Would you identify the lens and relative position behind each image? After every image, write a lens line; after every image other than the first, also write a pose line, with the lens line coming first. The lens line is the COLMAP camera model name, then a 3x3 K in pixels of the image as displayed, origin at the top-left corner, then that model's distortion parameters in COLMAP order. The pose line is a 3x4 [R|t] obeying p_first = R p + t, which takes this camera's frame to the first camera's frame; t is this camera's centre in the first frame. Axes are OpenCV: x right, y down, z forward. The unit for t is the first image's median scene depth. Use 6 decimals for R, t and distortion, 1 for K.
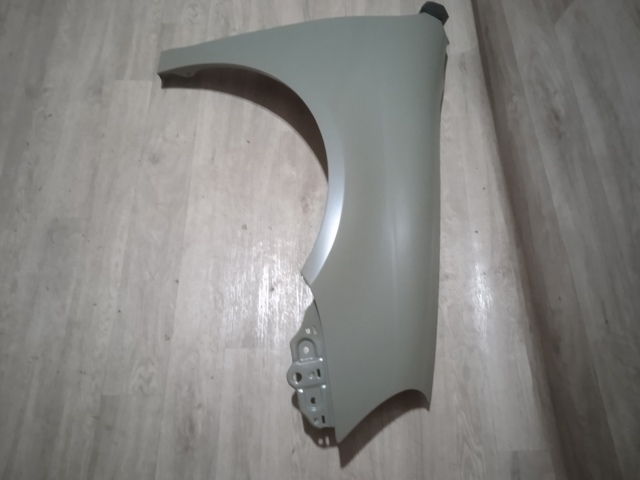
lens RADIAL K [[523.6, 0, 321.2], [0, 523.6, 237.8], [0, 0, 1]] dist [0.065407, -0.080591]
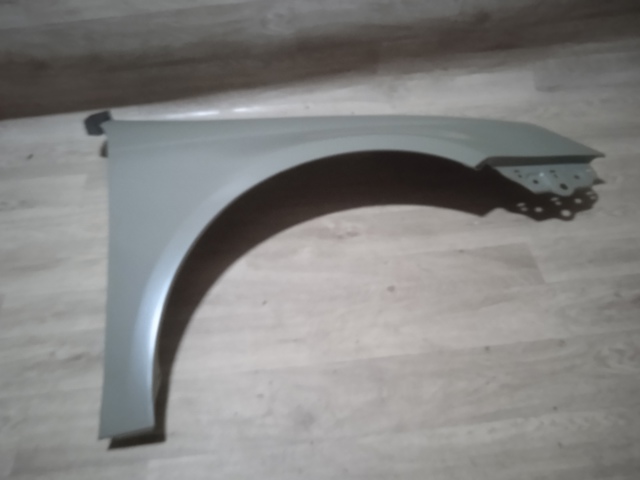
lens RADIAL K [[538.4, 0, 315.4], [0, 538.4, 241.1], [0, 0, 1]] dist [0.046169, -0.087215]
pose [[-0.111125, -0.750312, 0.651678, -0.663285], [0.922102, 0.166718, 0.349189, -0.458500], [-0.370647, 0.639717, 0.673337, 0.491704]]
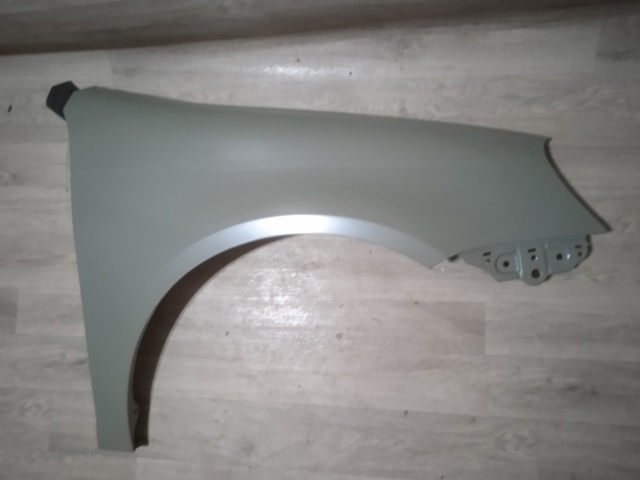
lens RADIAL K [[523.6, 0, 321.2], [0, 523.6, 237.8], [0, 0, 1]] dist [0.065407, -0.080591]
pose [[0.020584, -0.997918, 0.061119, -0.041479], [0.965690, 0.035674, 0.257234, -0.302502], [-0.258879, 0.053727, 0.964414, 0.180496]]
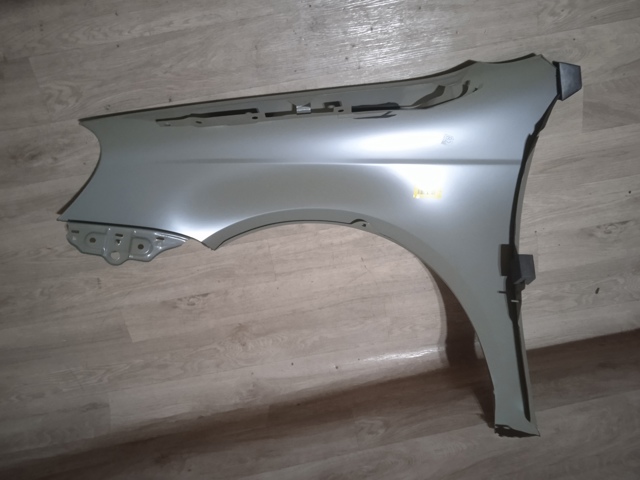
lens RADIAL K [[523.6, 0, 321.2], [0, 523.6, 237.8], [0, 0, 1]] dist [0.065407, -0.080591]
pose [[0.167245, 0.908117, 0.383867, -0.379973], [-0.926896, 0.012137, 0.375123, -0.518462], [0.335996, -0.418542, 0.843759, 0.228667]]
